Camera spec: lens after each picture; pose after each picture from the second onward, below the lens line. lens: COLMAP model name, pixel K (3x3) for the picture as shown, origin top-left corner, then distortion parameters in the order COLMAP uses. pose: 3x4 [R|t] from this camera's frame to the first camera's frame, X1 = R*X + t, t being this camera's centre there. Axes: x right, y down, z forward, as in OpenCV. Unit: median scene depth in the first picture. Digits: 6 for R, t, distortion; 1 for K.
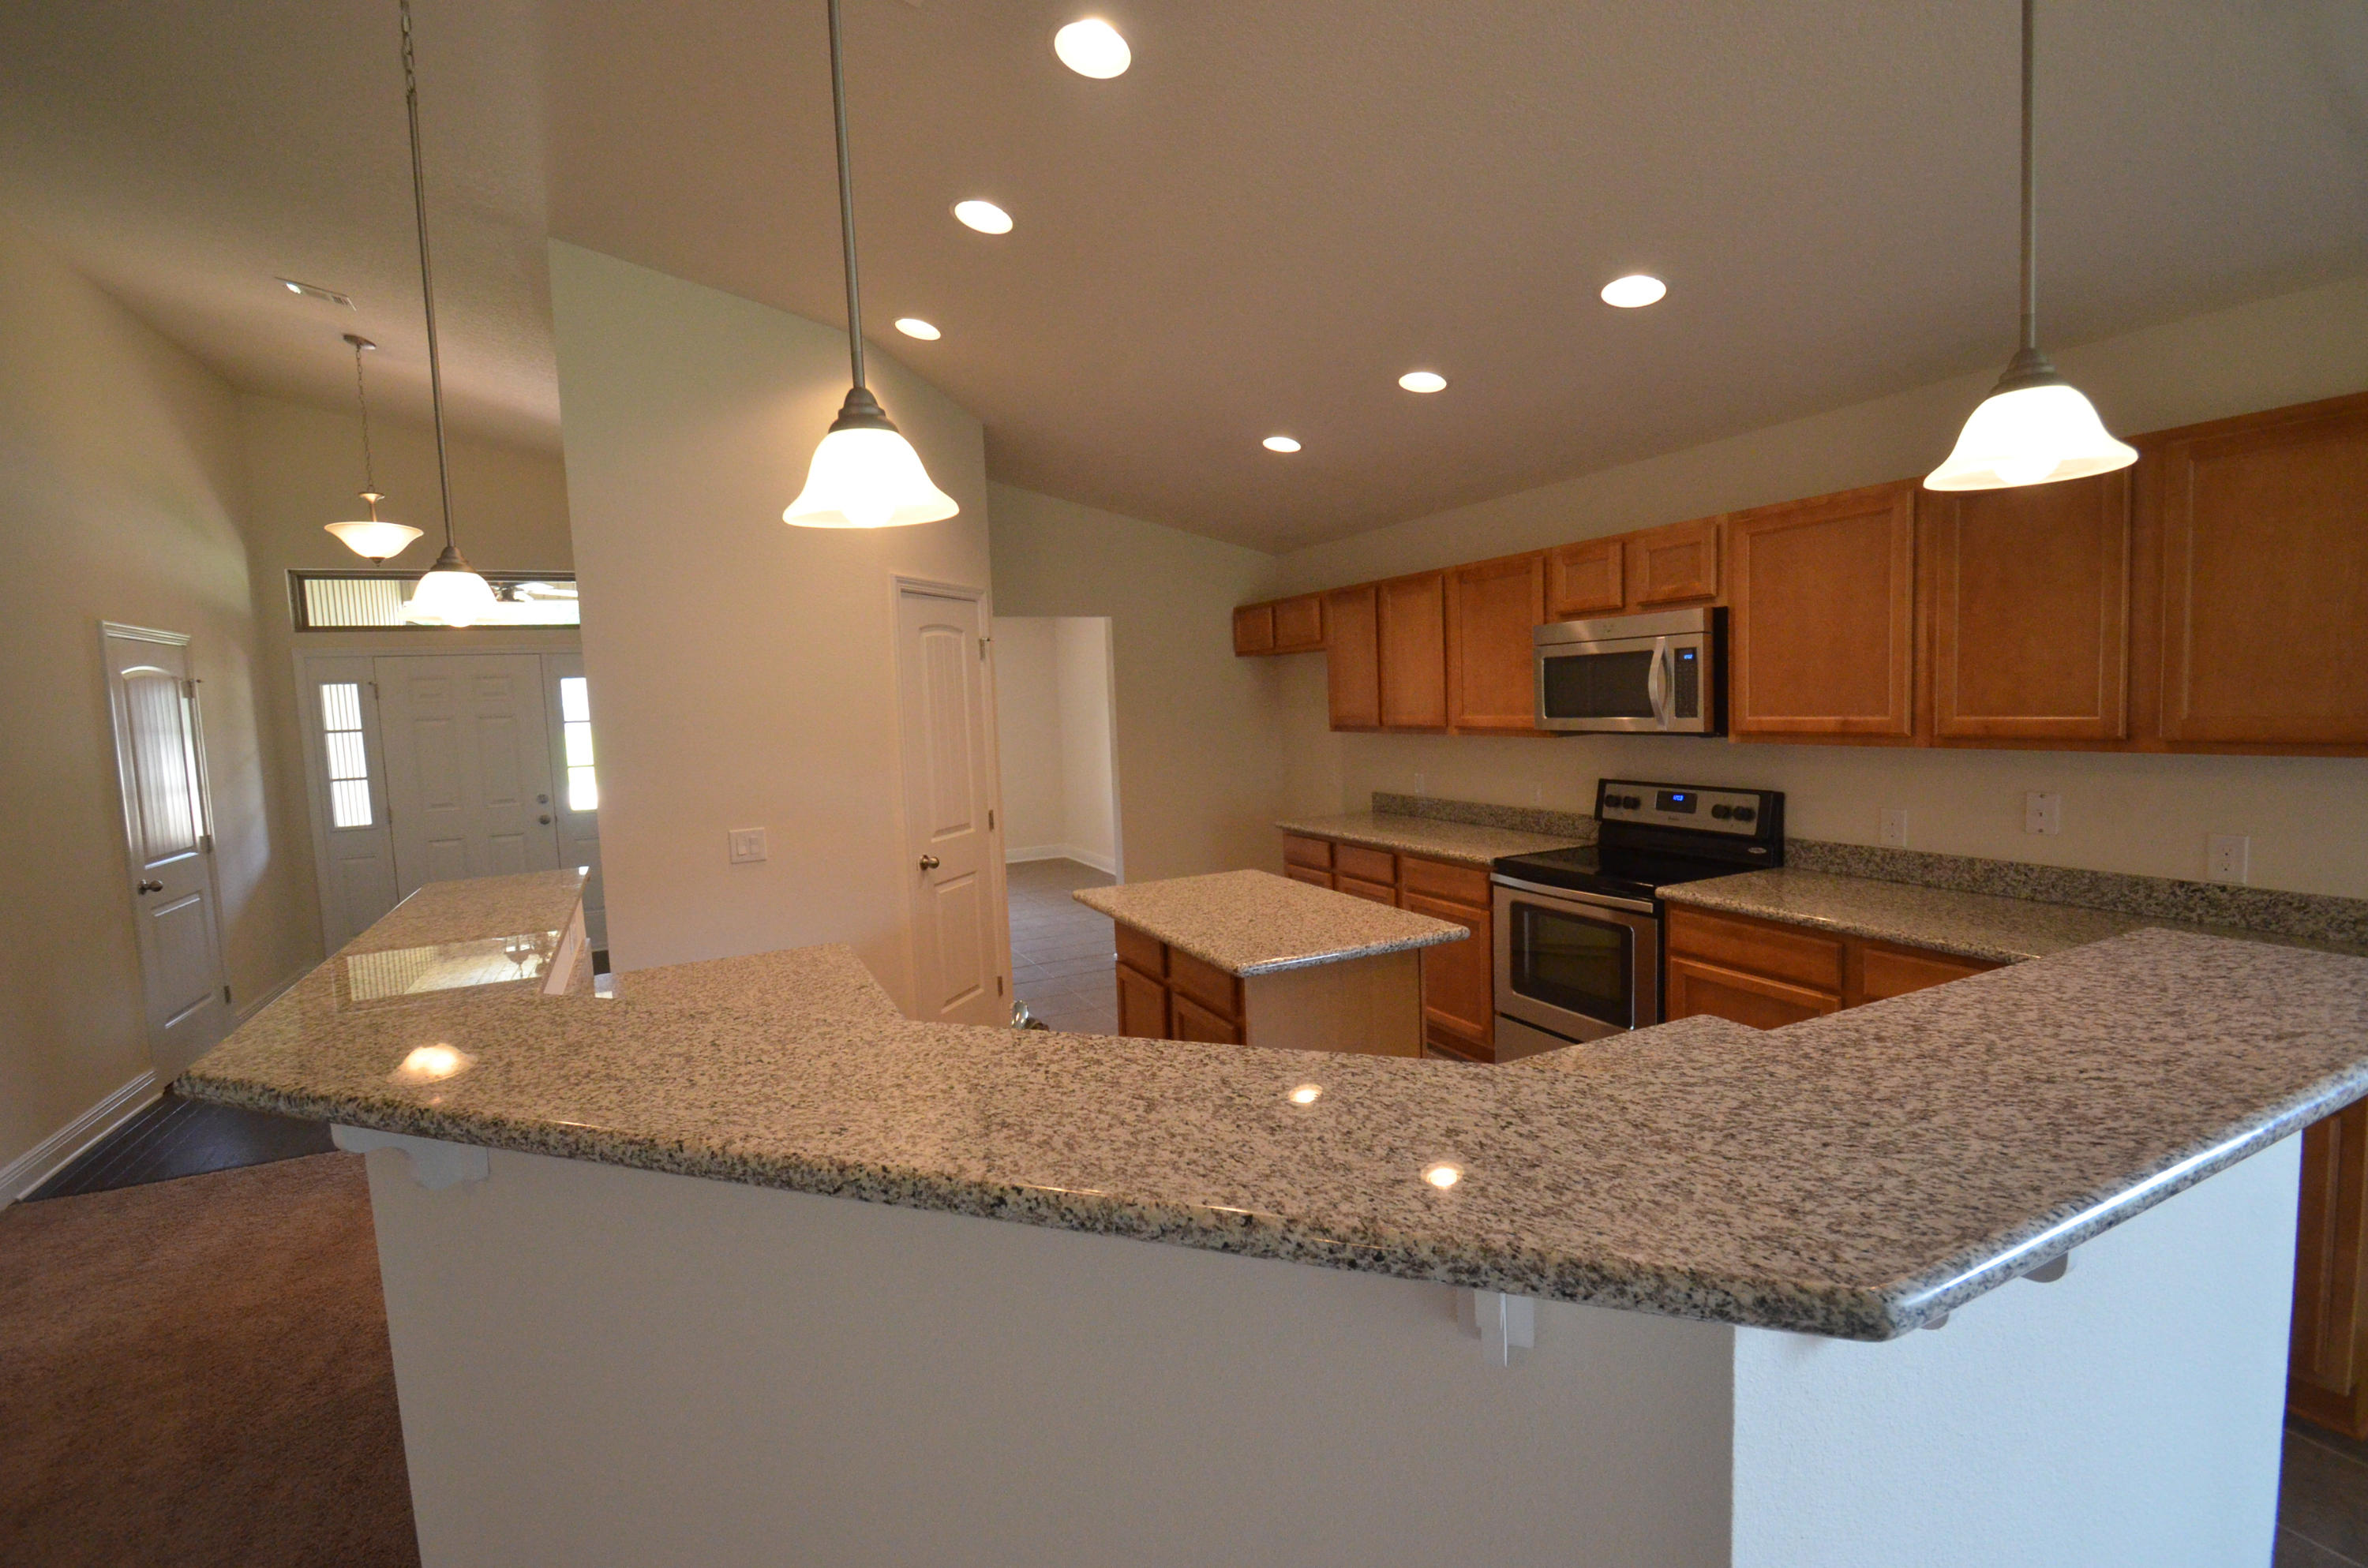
lens RADIAL K [[1028.4, 0, 1176.4], [0, 1028.4, 783.7], [0, 0, 1]] dist [0.008412, -0.012828]
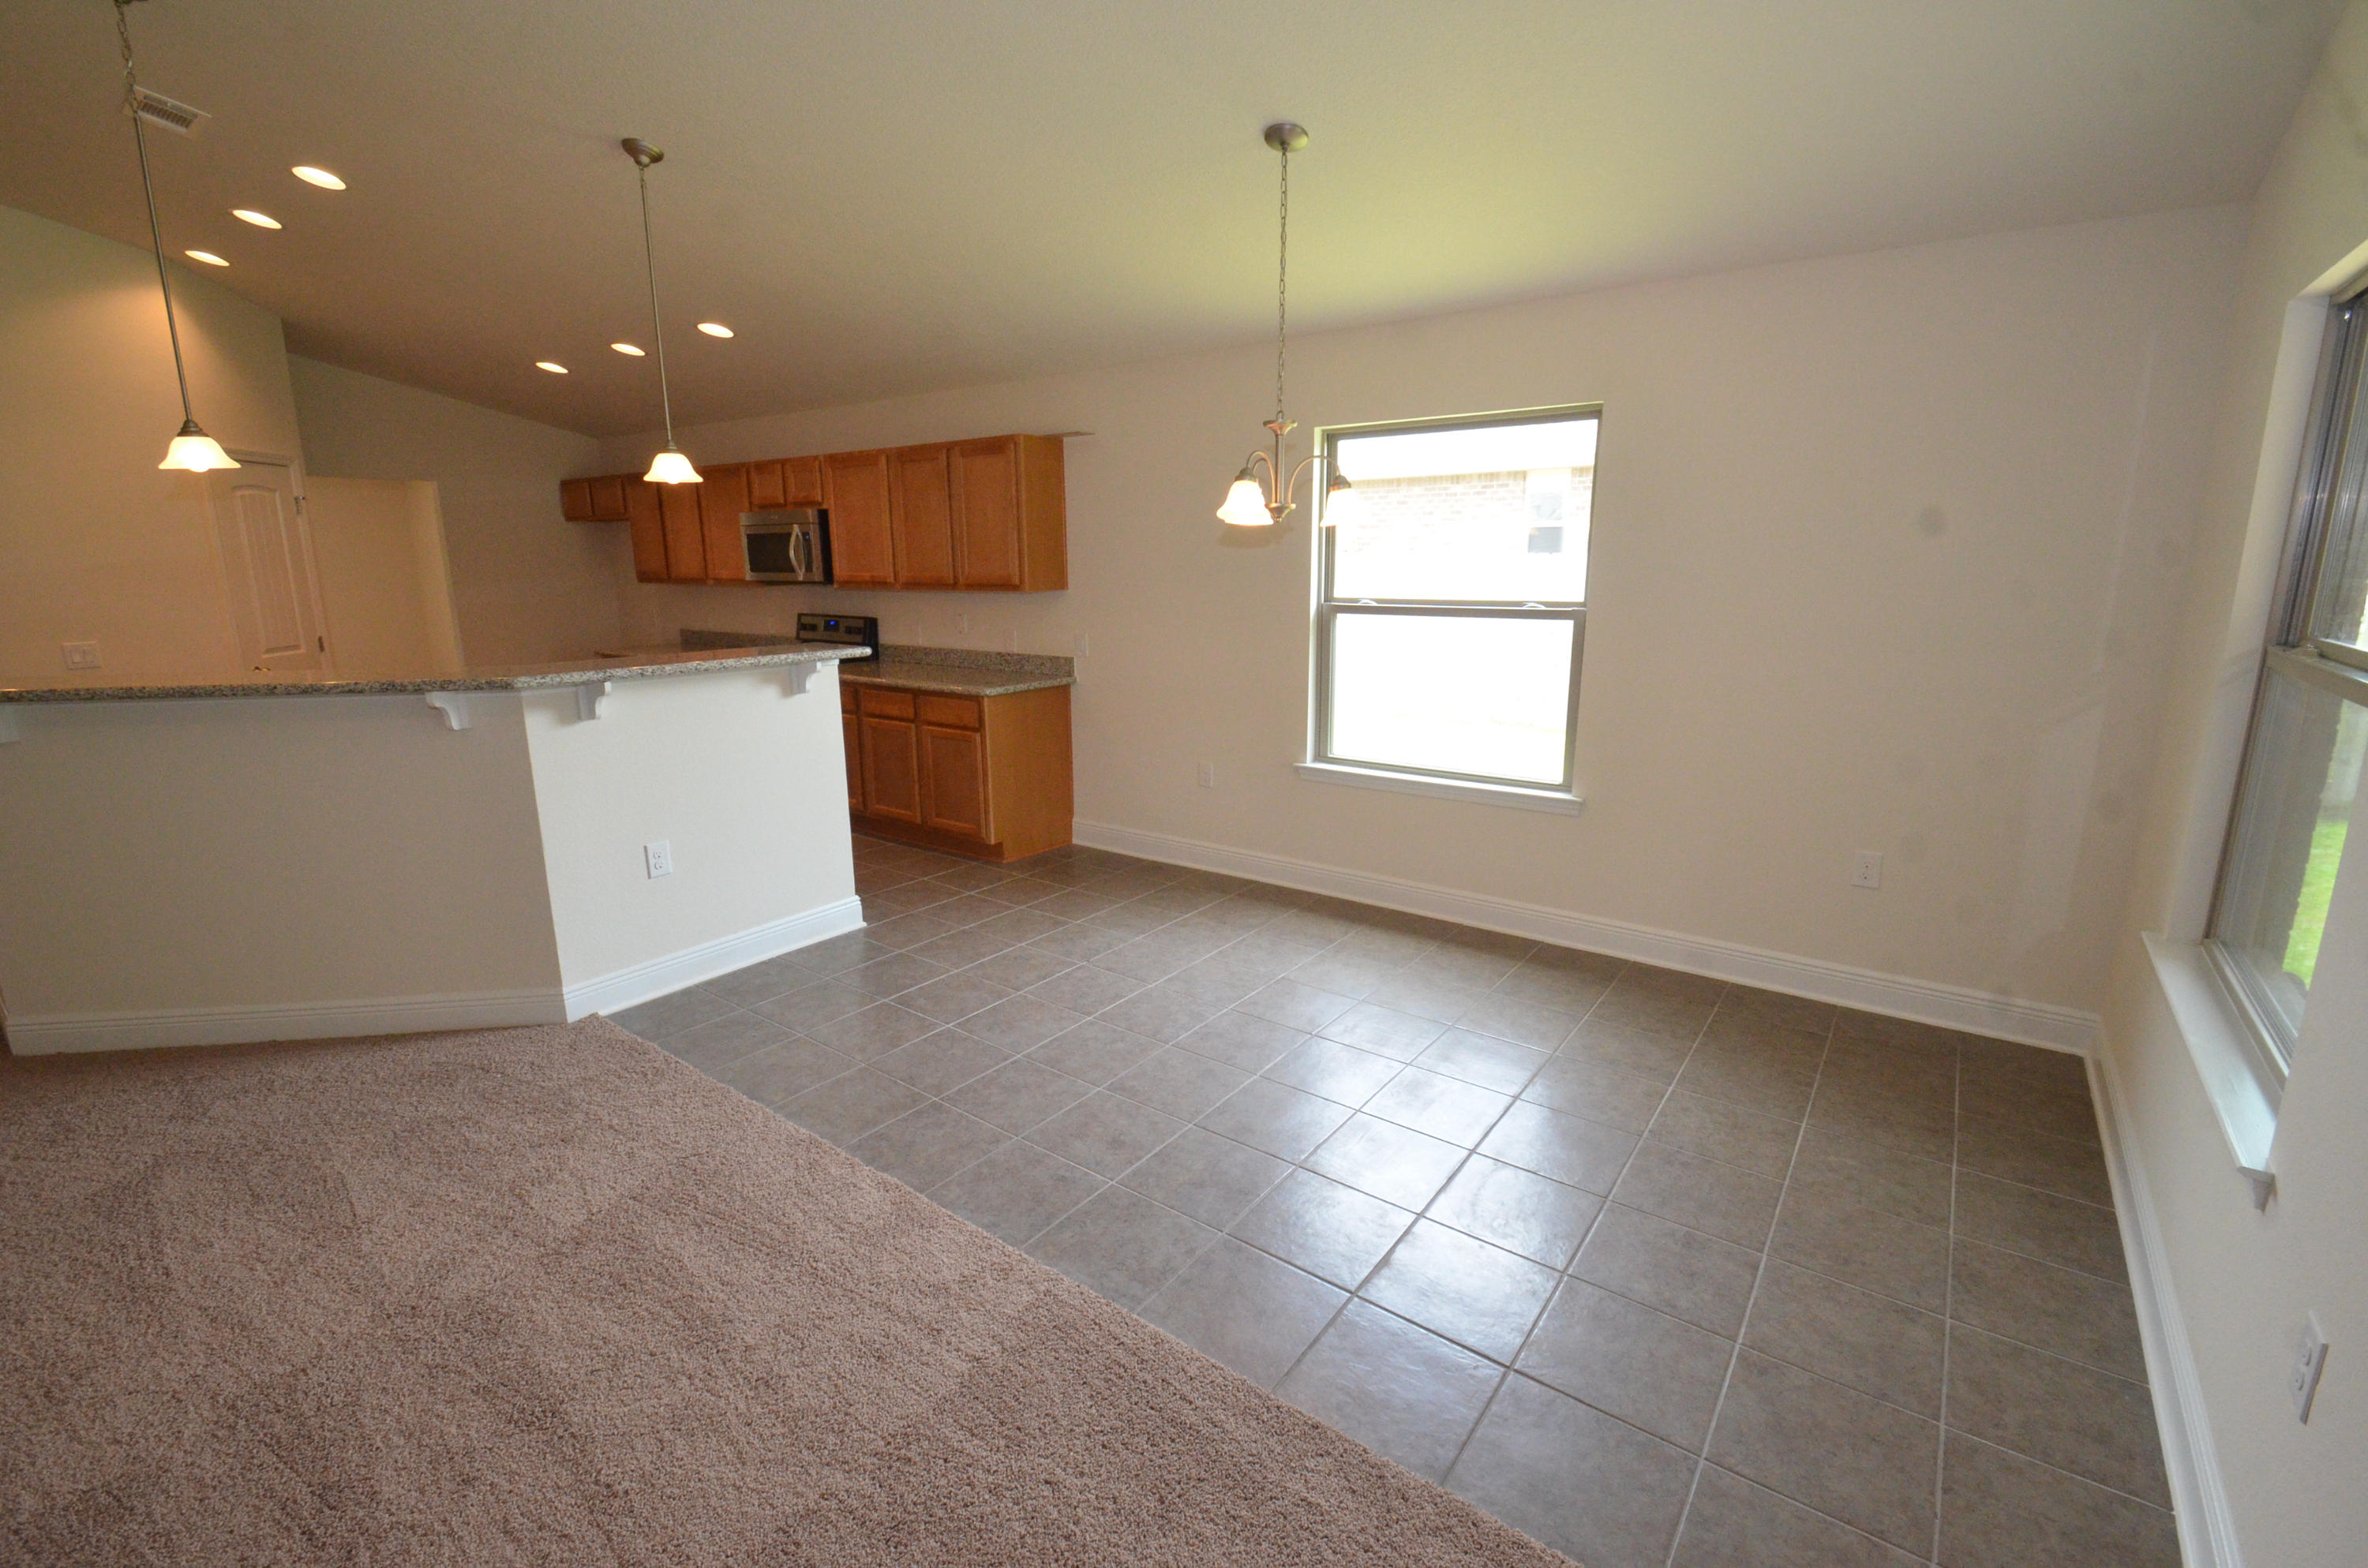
lens RADIAL K [[1028.4, 0, 1170.4], [0, 1028.4, 782.8], [0, 0, 1]] dist [0.008412, -0.012828]
pose [[0.888971, -0.062434, 0.453689, 0.197505], [0.008104, 0.992653, 0.120723, 0.072351], [-0.457893, -0.103642, 0.882945, -0.739485]]
